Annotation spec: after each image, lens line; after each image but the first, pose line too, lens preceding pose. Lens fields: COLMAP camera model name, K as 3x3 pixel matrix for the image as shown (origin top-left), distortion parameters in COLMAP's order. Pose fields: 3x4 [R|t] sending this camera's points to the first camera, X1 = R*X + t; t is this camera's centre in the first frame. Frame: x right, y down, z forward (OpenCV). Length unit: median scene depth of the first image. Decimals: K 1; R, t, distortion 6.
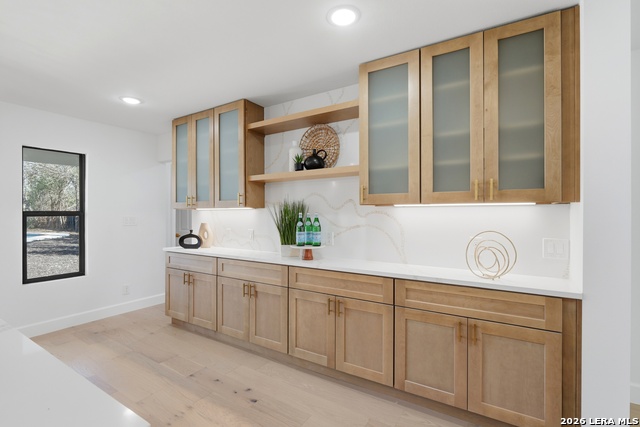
lens RADIAL K [[296.0, 0, 322.3], [0, 296.0, 211.3], [0, 0, 1]] dist [-0.008684, 0.001385]
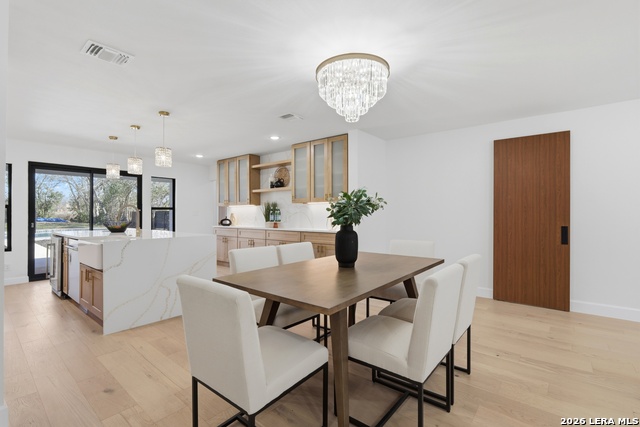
lens RADIAL K [[296.0, 0, 320.2], [0, 296.0, 212.9], [0, 0, 1]] dist [-0.008684, 0.001385]
pose [[0.992363, -0.000217, -0.123355, 0.544872], [-0.000003, 0.999998, -0.001782, 0.052673], [0.123355, 0.001769, 0.992361, -1.140235]]
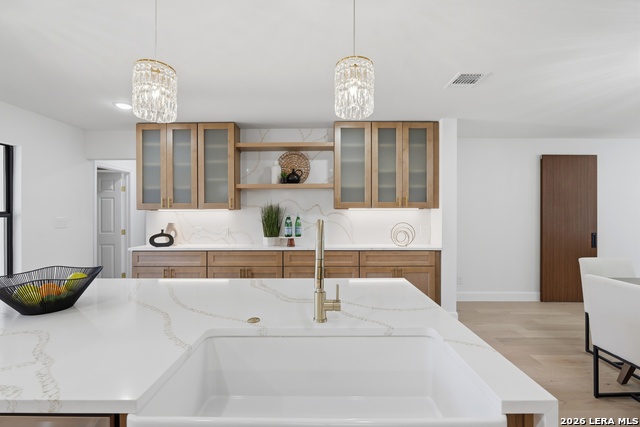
lens RADIAL K [[296.0, 0, 322.7], [0, 296.0, 212.9], [0, 0, 1]] dist [-0.008684, 0.001385]
pose [[0.852302, 0.001529, 0.523047, -0.644185], [-0.000944, 0.999999, -0.001385, 0.004414], [-0.523048, 0.000687, 0.852303, -0.282648]]
